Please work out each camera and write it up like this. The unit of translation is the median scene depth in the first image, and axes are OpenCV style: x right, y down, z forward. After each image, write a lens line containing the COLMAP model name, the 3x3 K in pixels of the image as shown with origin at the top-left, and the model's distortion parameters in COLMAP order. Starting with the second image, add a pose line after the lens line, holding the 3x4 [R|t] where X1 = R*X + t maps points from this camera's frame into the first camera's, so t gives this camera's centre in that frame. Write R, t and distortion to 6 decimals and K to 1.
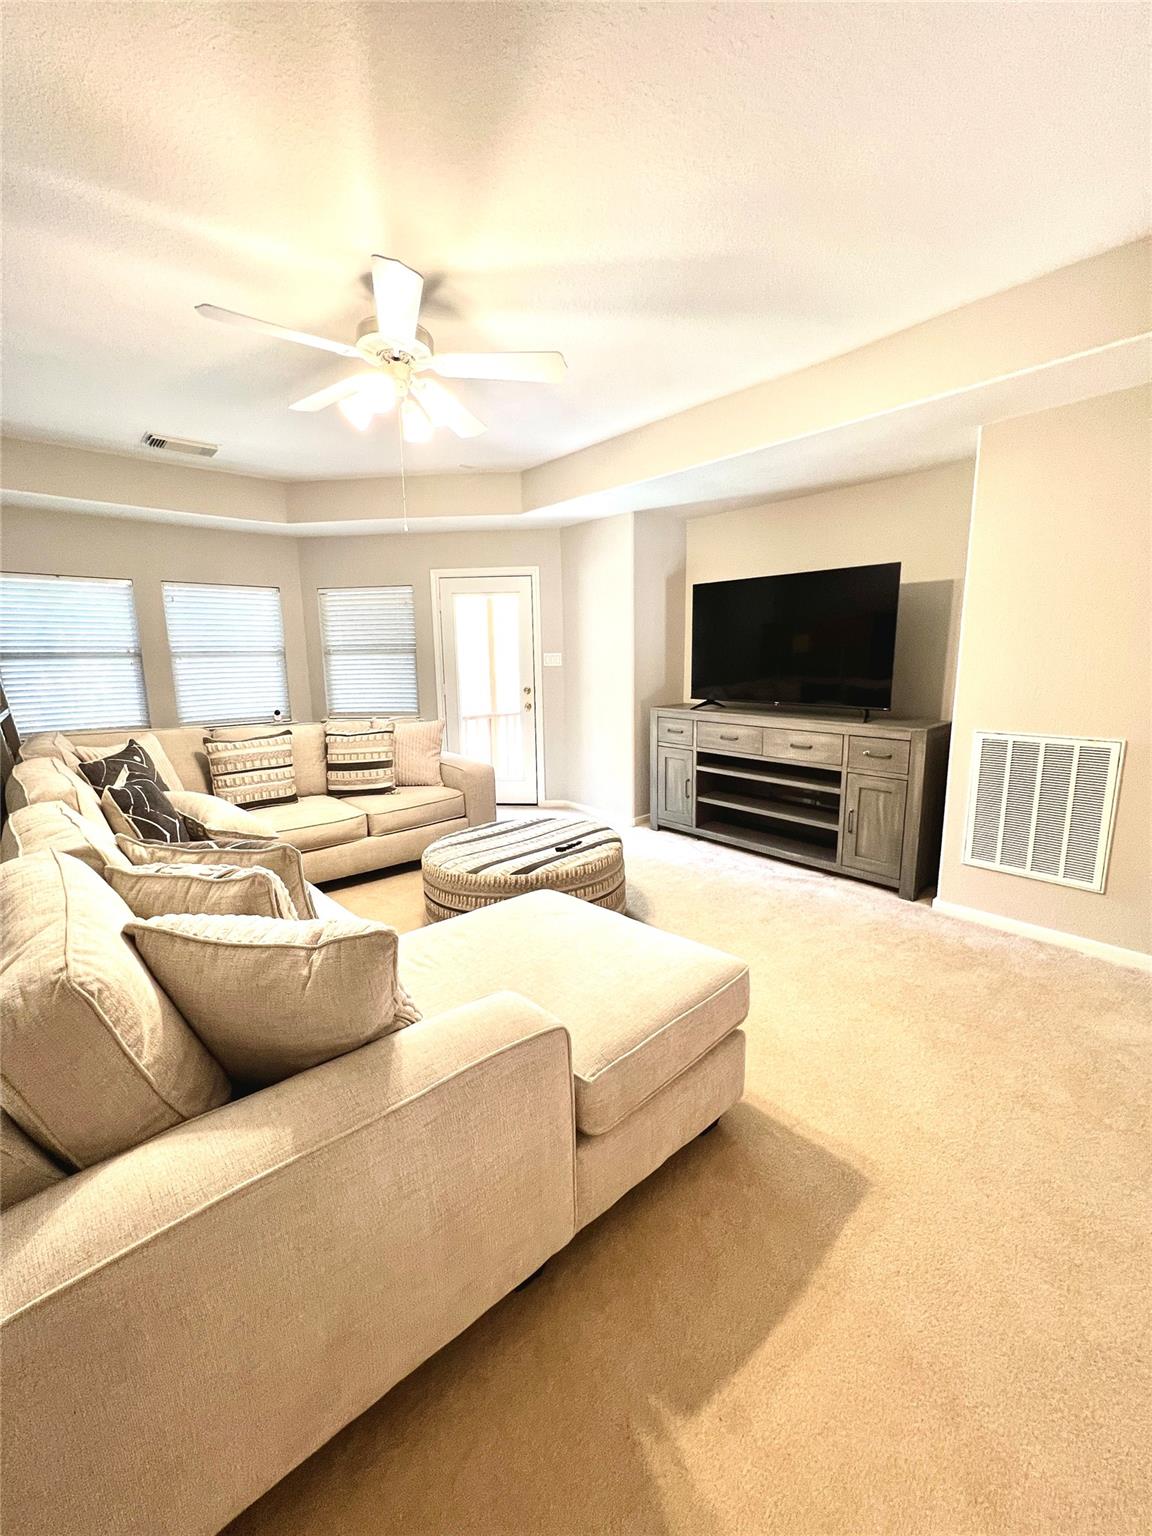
lens RADIAL K [[615.6, 0, 578.4], [0, 615.6, 763.6], [0, 0, 1]] dist [0.001224, 0.000000]
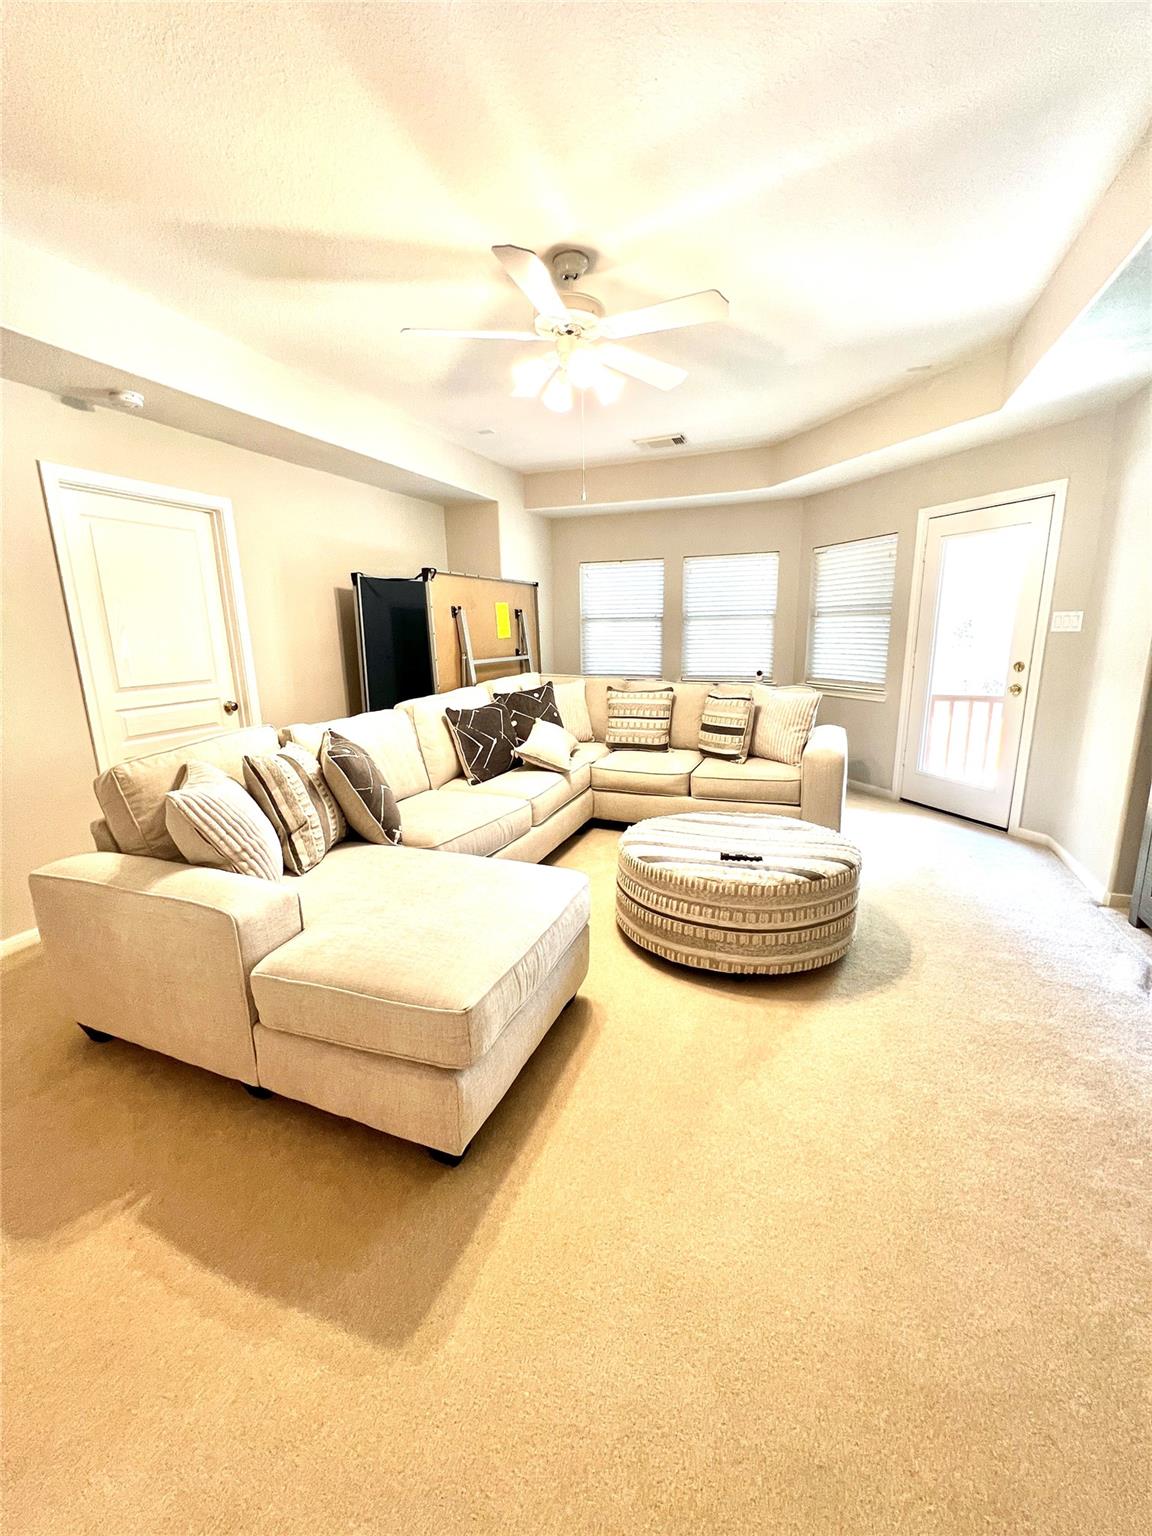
lens RADIAL K [[615.6, 0, 579.8], [0, 615.6, 764.7], [0, 0, 1]] dist [0.001224, 0.000000]
pose [[0.454908, 0.199928, -0.867806, 0.418115], [-0.144796, 0.978112, 0.149437, -0.055725], [0.878688, 0.057674, 0.473900, 0.312804]]
